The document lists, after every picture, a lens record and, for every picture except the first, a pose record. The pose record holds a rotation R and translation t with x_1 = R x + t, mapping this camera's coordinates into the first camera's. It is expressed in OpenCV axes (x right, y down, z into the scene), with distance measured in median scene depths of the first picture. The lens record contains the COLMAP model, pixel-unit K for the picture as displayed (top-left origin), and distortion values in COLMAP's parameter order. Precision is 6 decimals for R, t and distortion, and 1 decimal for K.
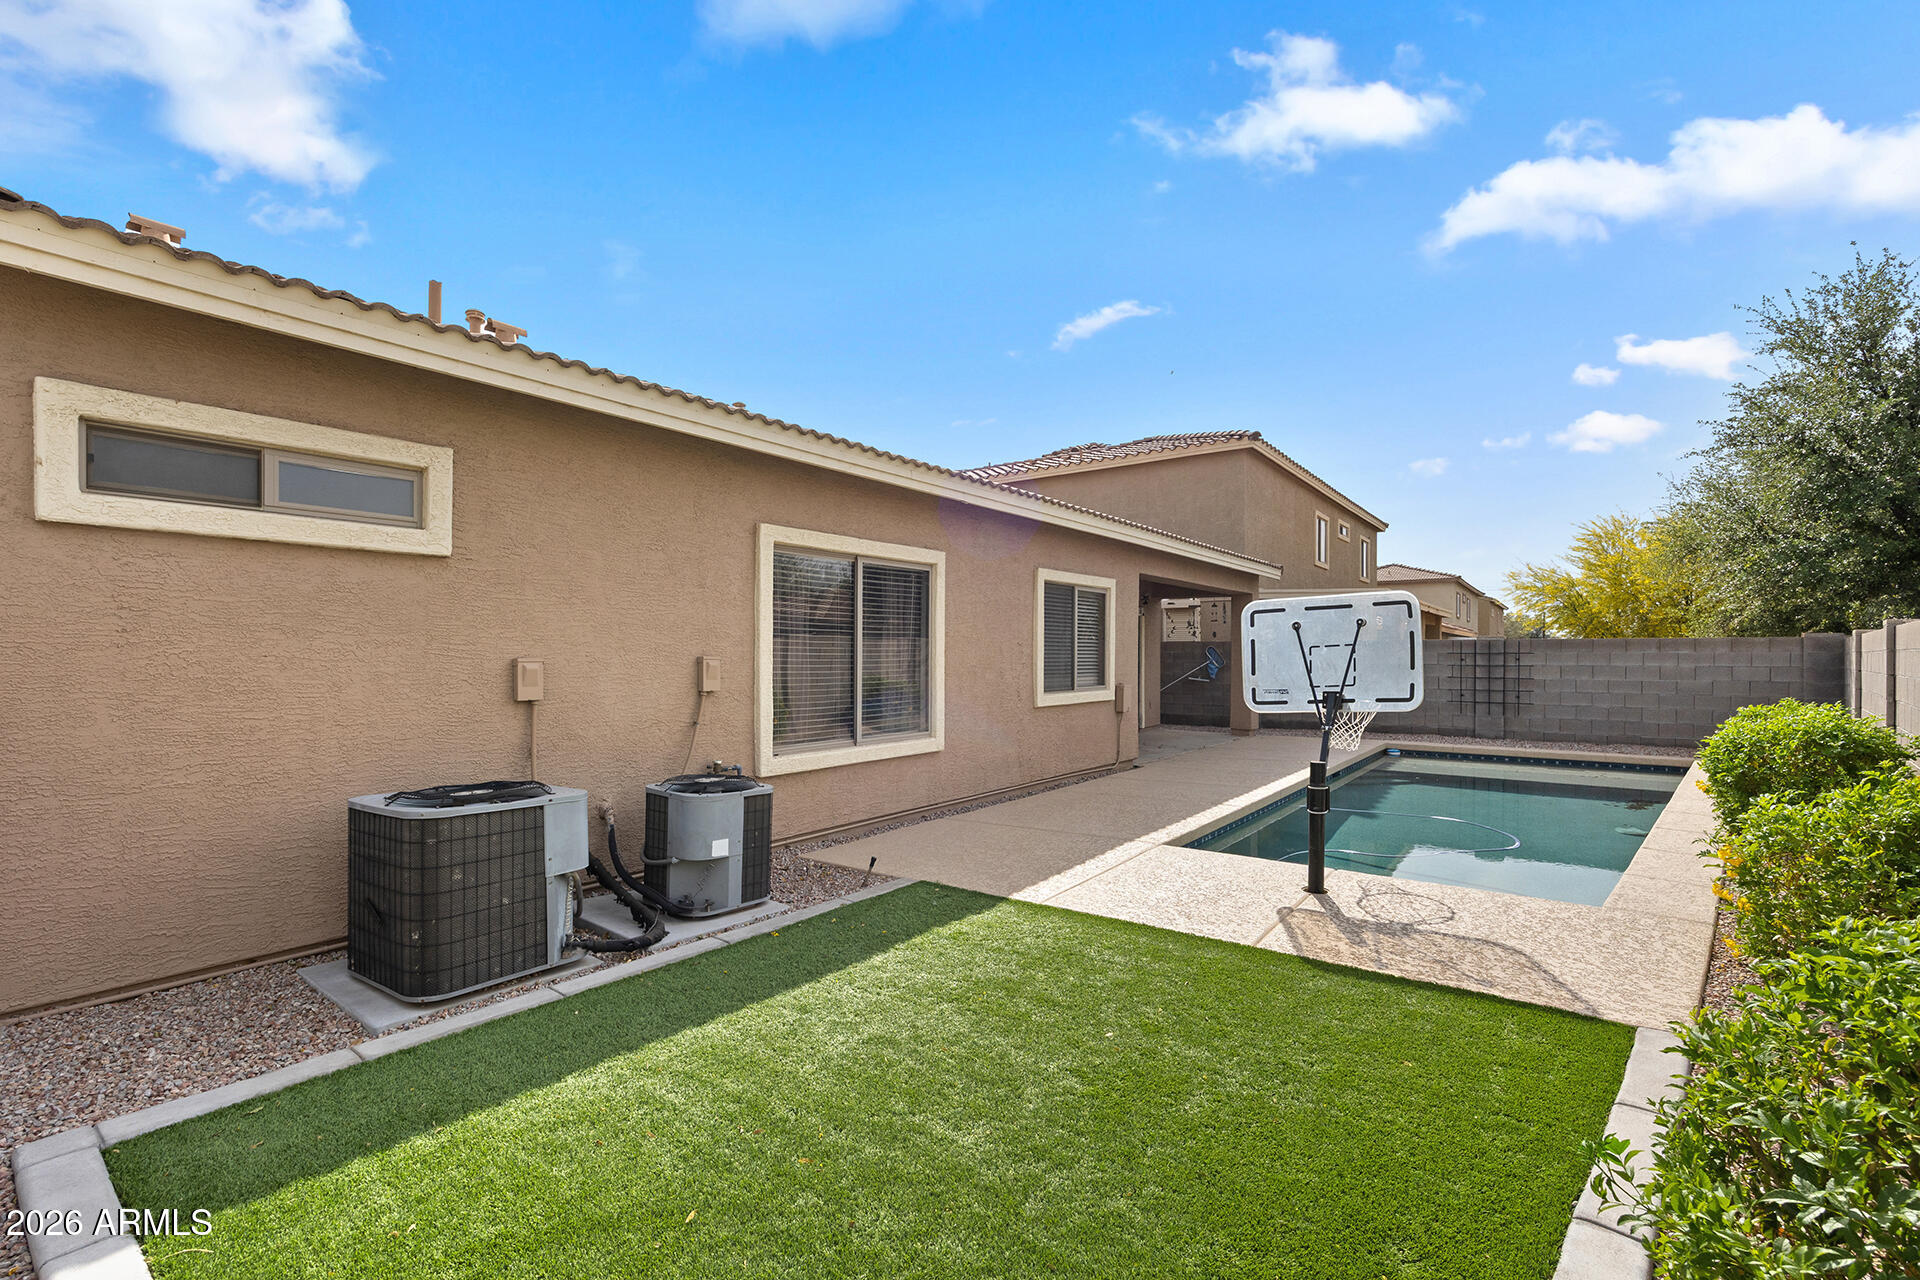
lens RADIAL K [[827.9, 0, 961.9], [0, 827.9, 656.3], [0, 0, 1]] dist [-0.008253, 0.000886]
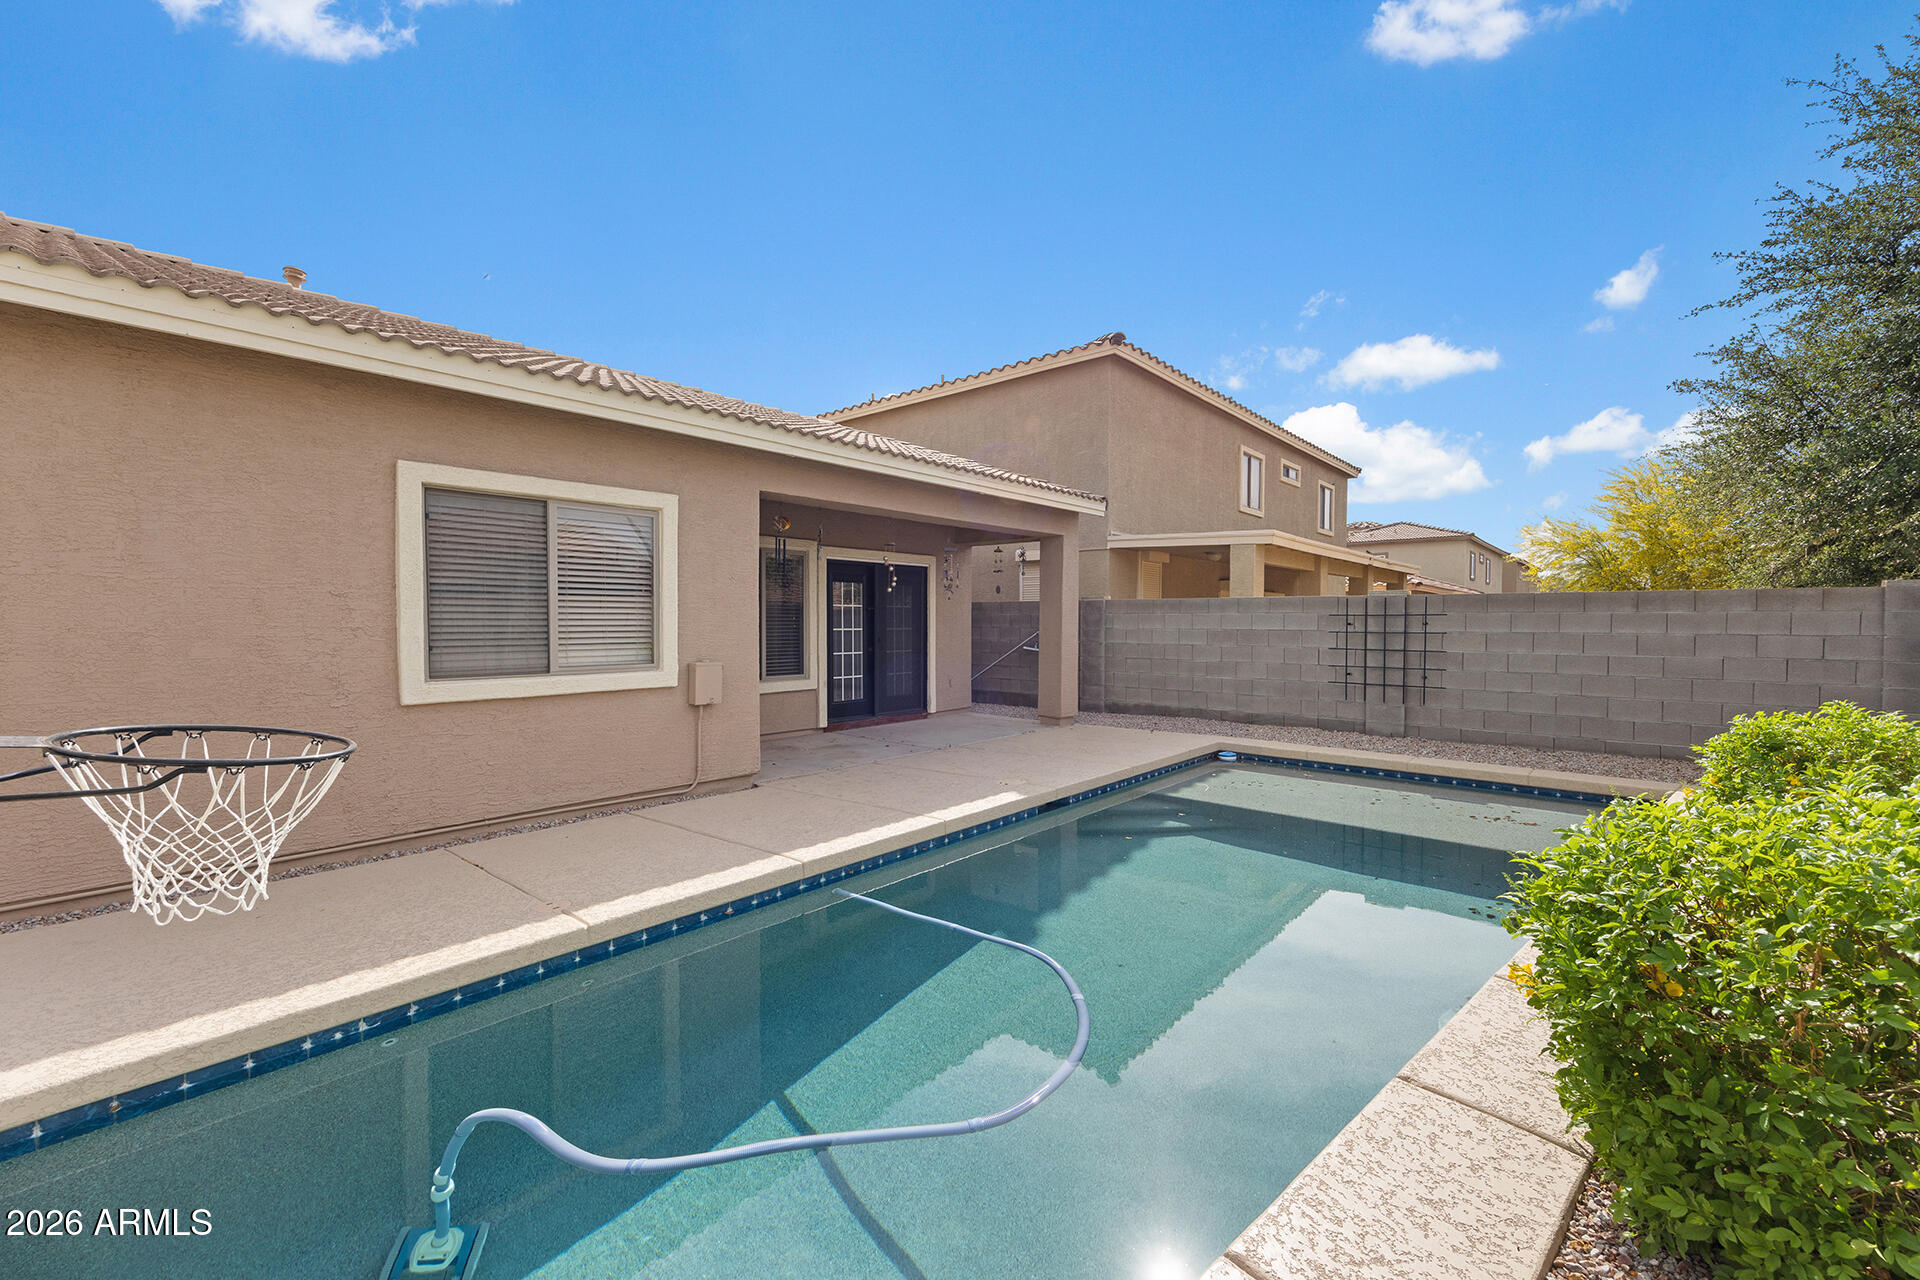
lens RADIAL K [[778.0, 0, 952.6], [0, 778.0, 637.4], [0, 0, 1]] dist [0.009801, -0.000146]
pose [[0.997118, 0.002325, -0.075833, 0.364238], [-0.000728, 0.999777, 0.021084, 0.001946], [0.075865, -0.020968, 0.996898, 0.349685]]
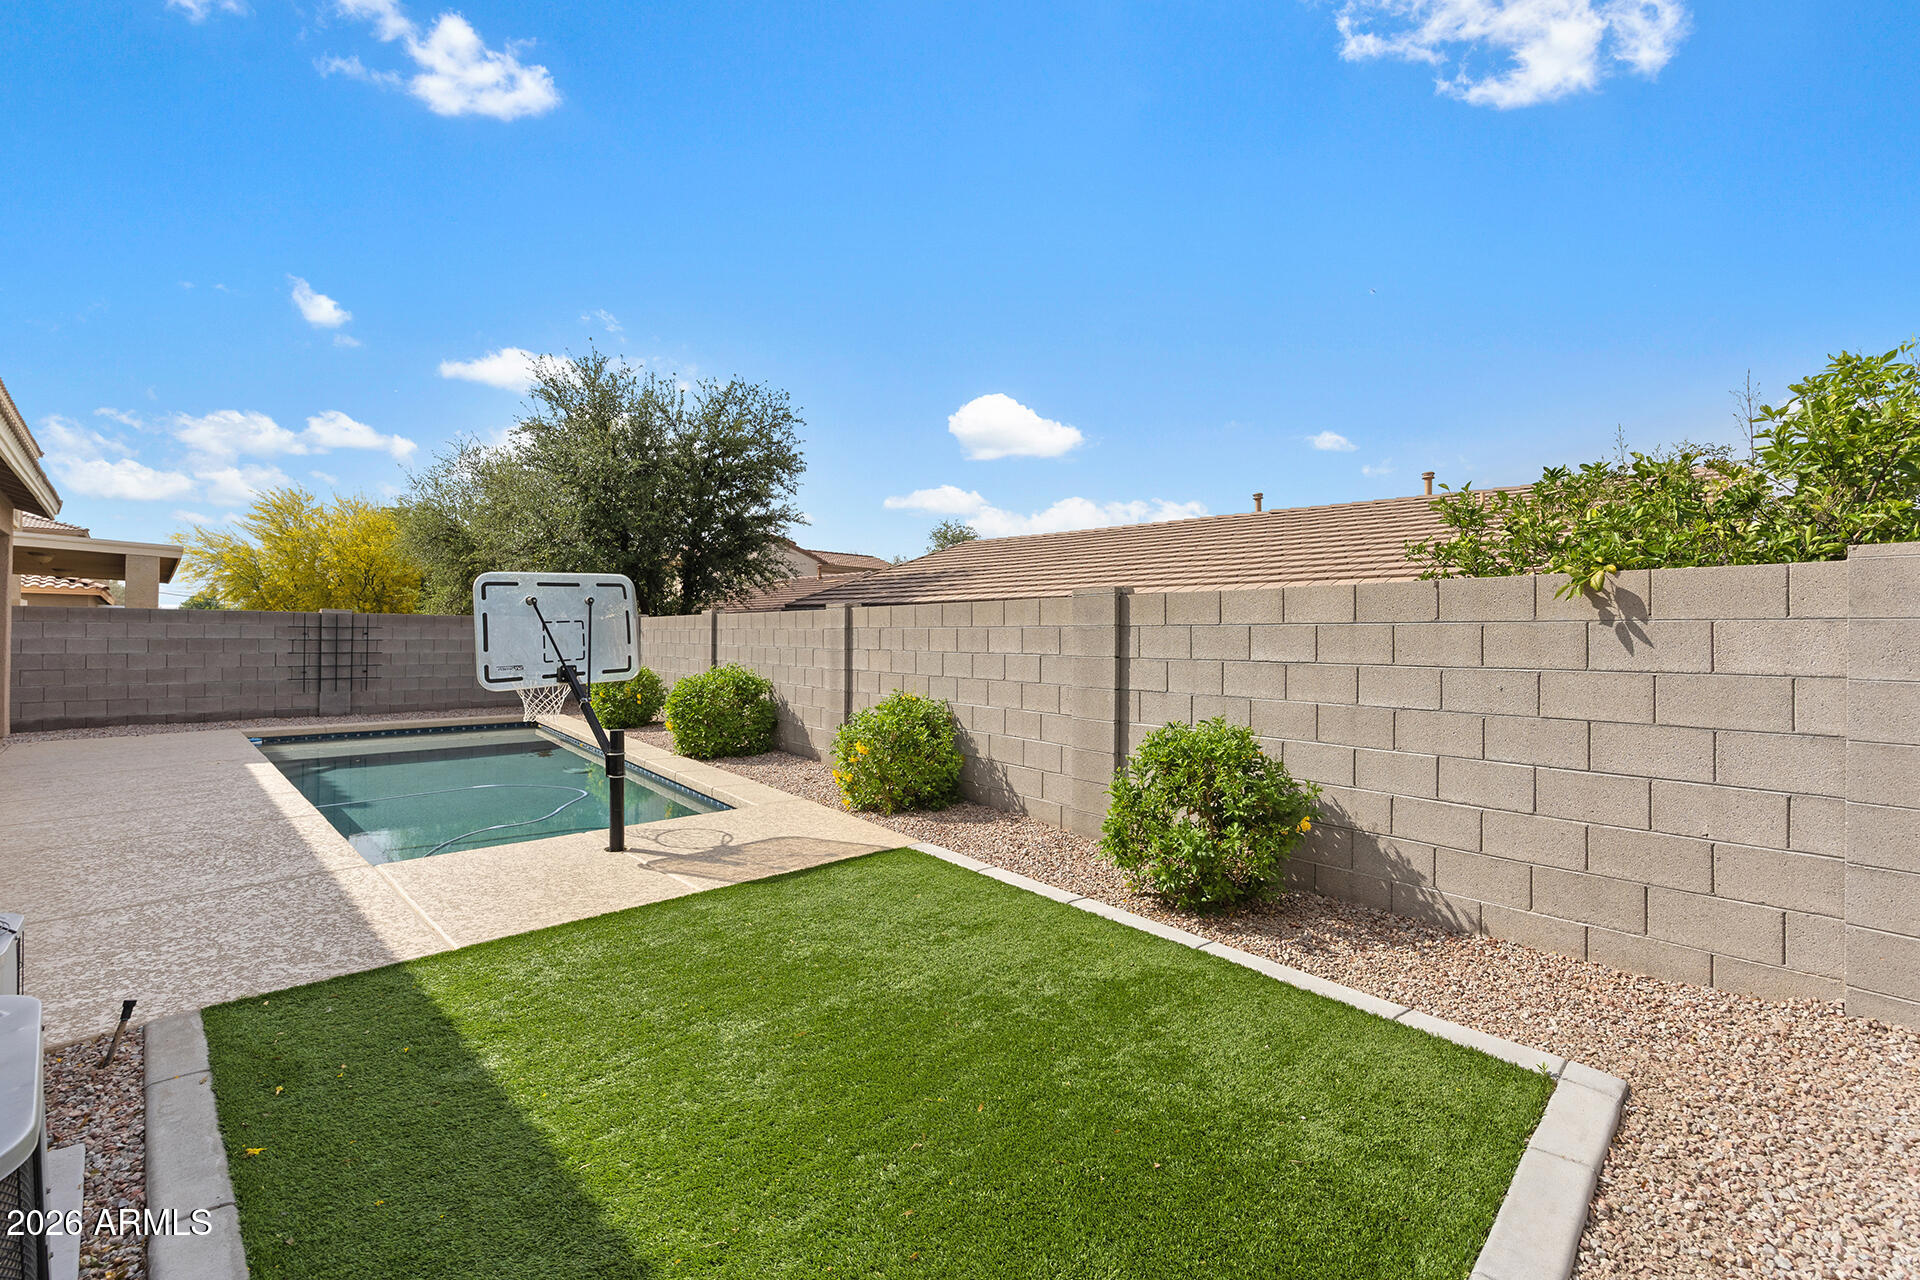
lens RADIAL K [[827.9, 0, 951.9], [0, 827.9, 633.7], [0, 0, 1]] dist [-0.008253, 0.000886]
pose [[0.155464, 0.003757, 0.987834, -0.225611], [-0.007971, 0.999965, -0.002548, 0.000513], [-0.987809, -0.007478, 0.155488, 0.158435]]
